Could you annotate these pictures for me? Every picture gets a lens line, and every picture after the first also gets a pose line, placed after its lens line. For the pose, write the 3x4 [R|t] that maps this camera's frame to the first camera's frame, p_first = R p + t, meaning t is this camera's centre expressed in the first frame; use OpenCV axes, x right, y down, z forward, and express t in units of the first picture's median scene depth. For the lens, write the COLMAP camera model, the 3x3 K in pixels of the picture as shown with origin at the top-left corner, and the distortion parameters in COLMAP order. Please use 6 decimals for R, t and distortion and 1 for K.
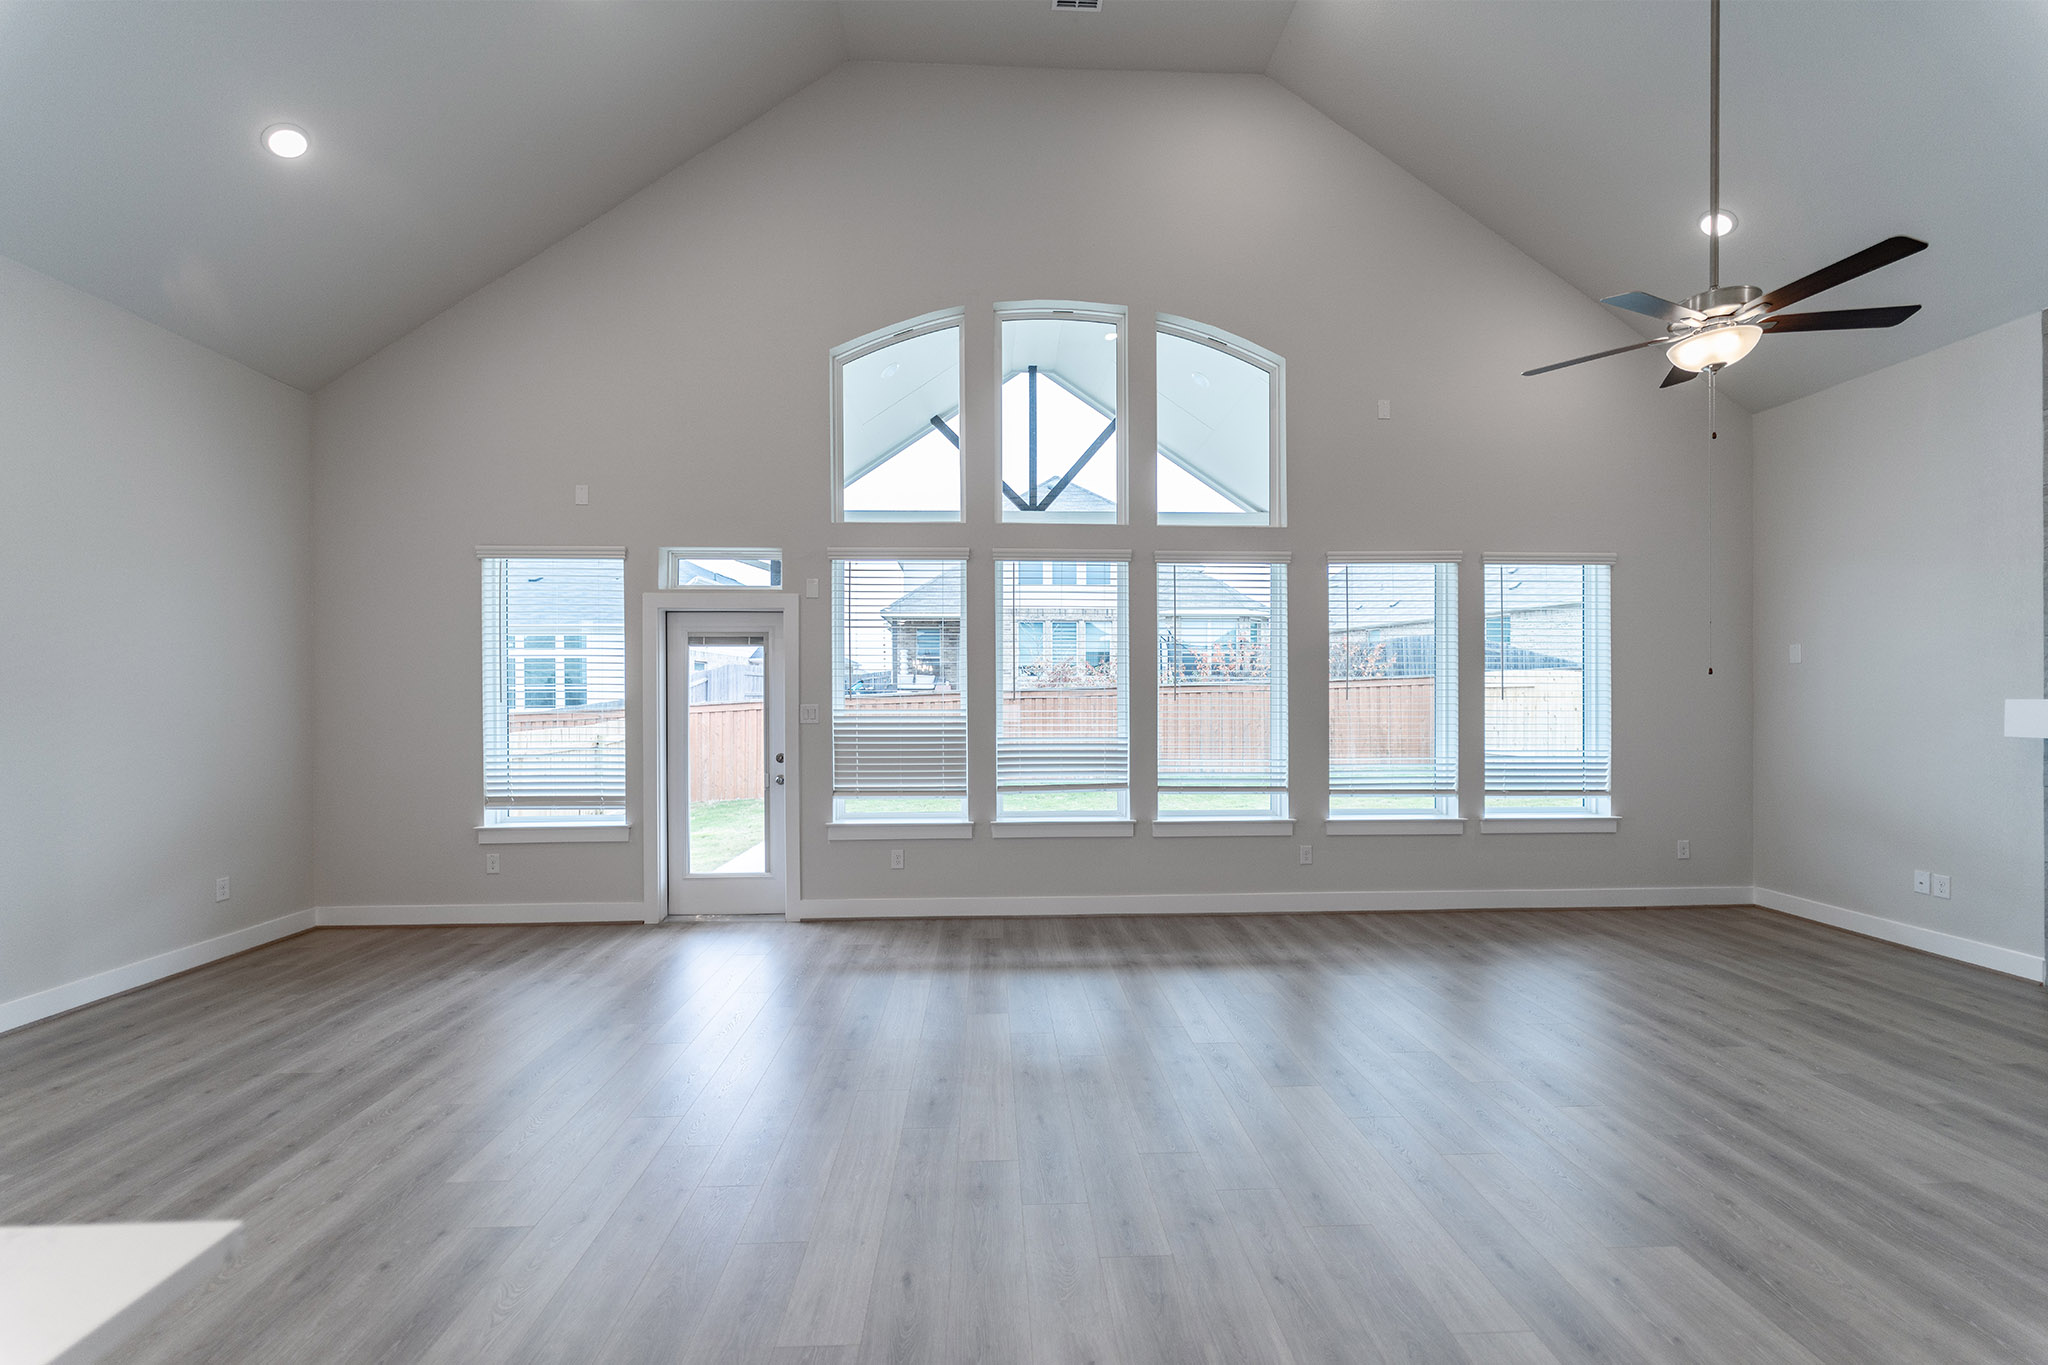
lens RADIAL K [[831.1, 0, 1022.4], [0, 831.1, 696.9], [0, 0, 1]] dist [0.002213, -0.002136]
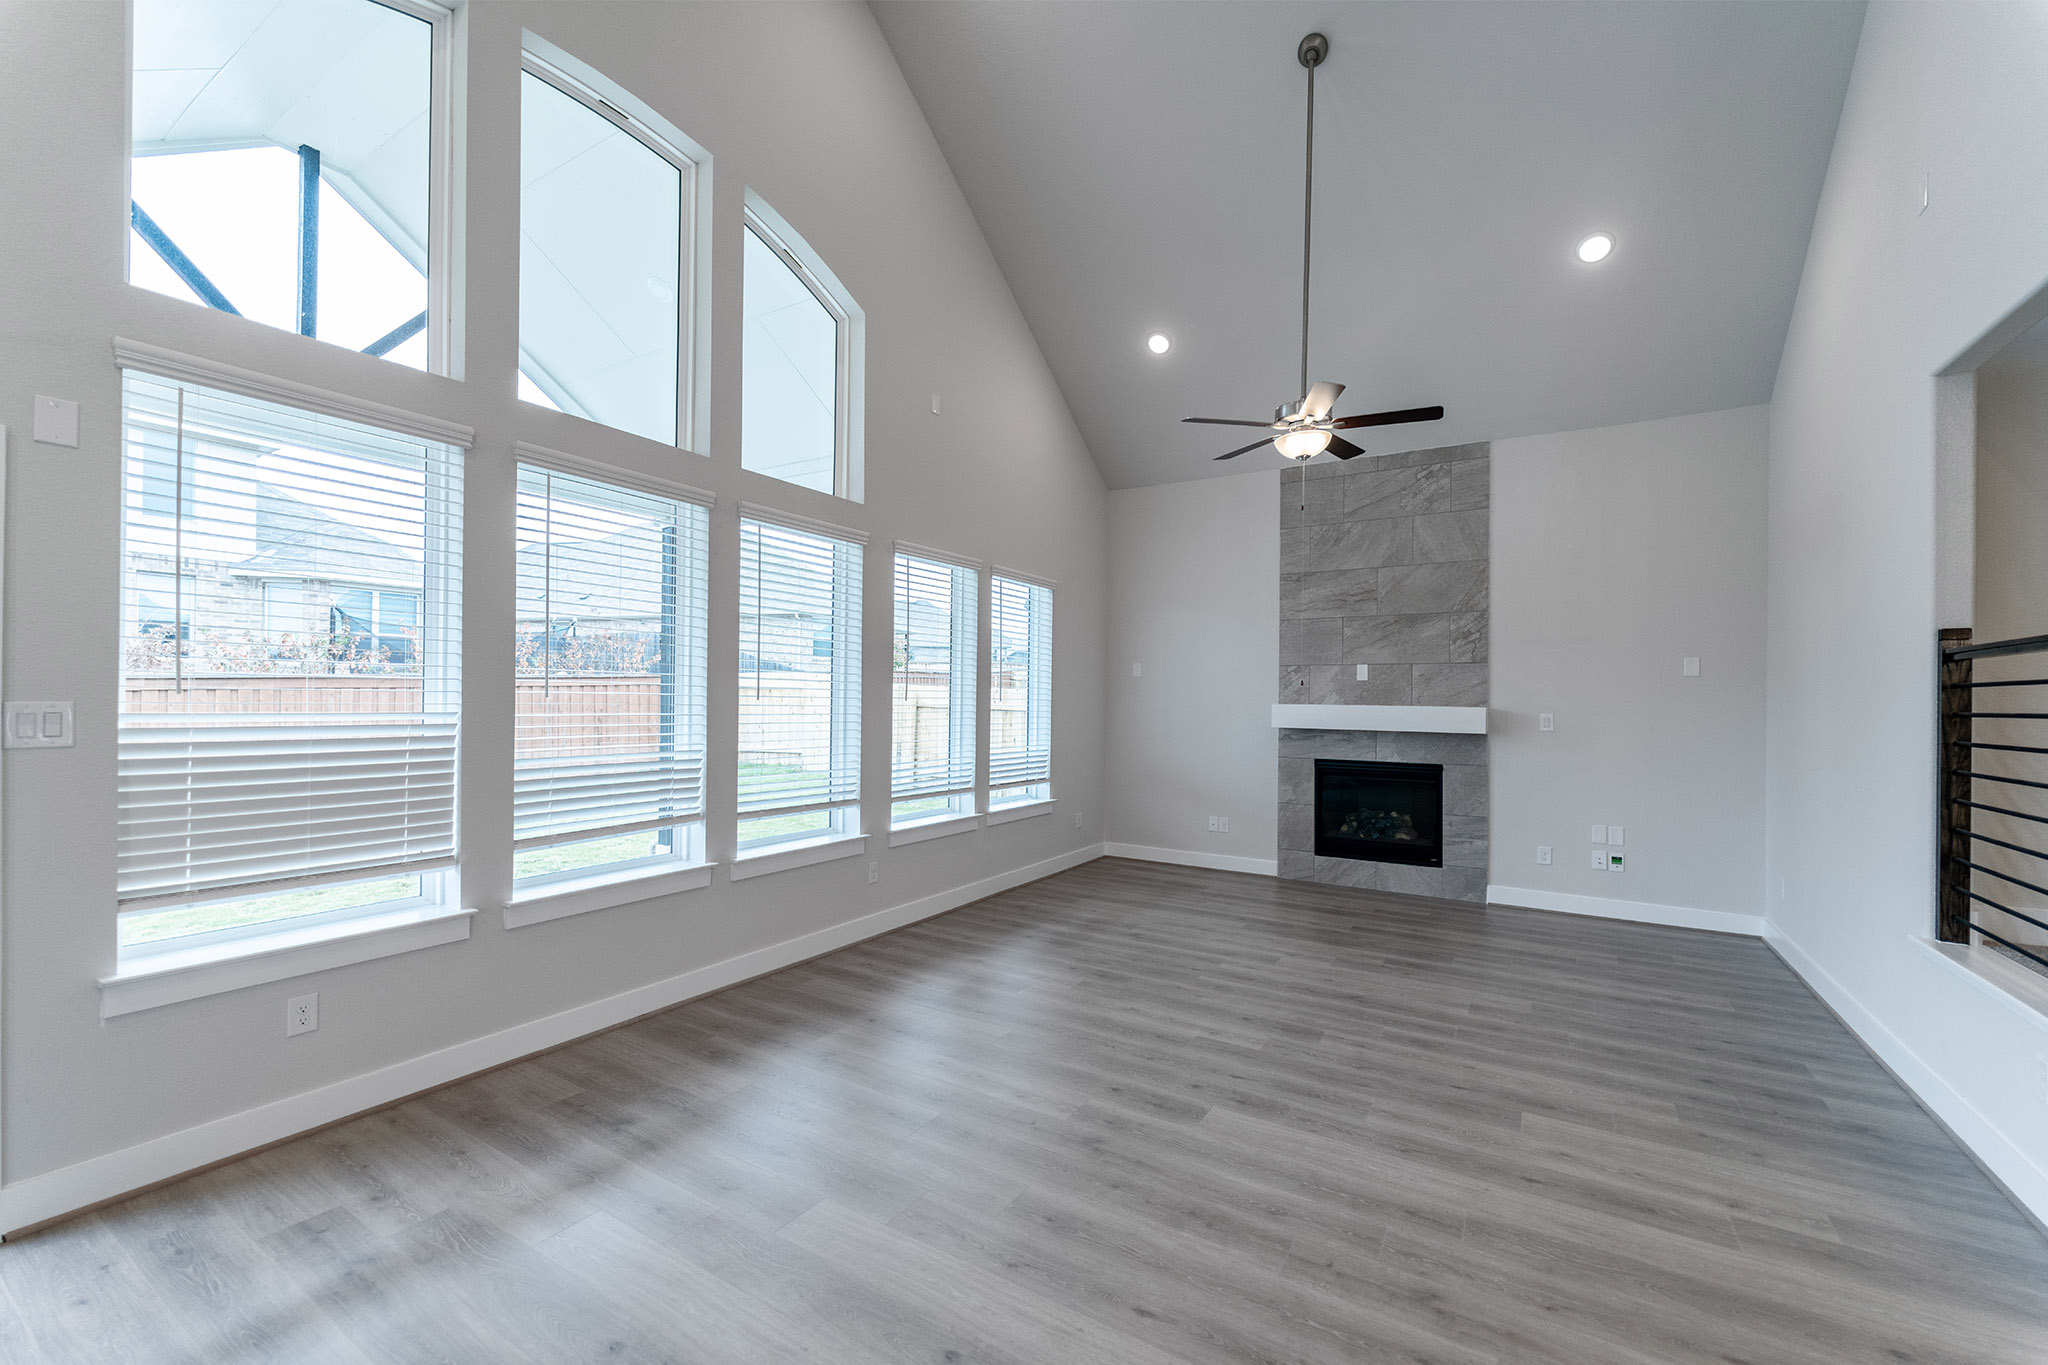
lens RADIAL K [[831.1, 0, 1022.4], [0, 831.1, 696.9], [0, 0, 1]] dist [0.002213, -0.002136]
pose [[0.565030, 0.012043, 0.824983, -0.316919], [-0.013337, 0.999896, -0.005462, 0.002687], [-0.824963, -0.007917, 0.565132, 0.365110]]
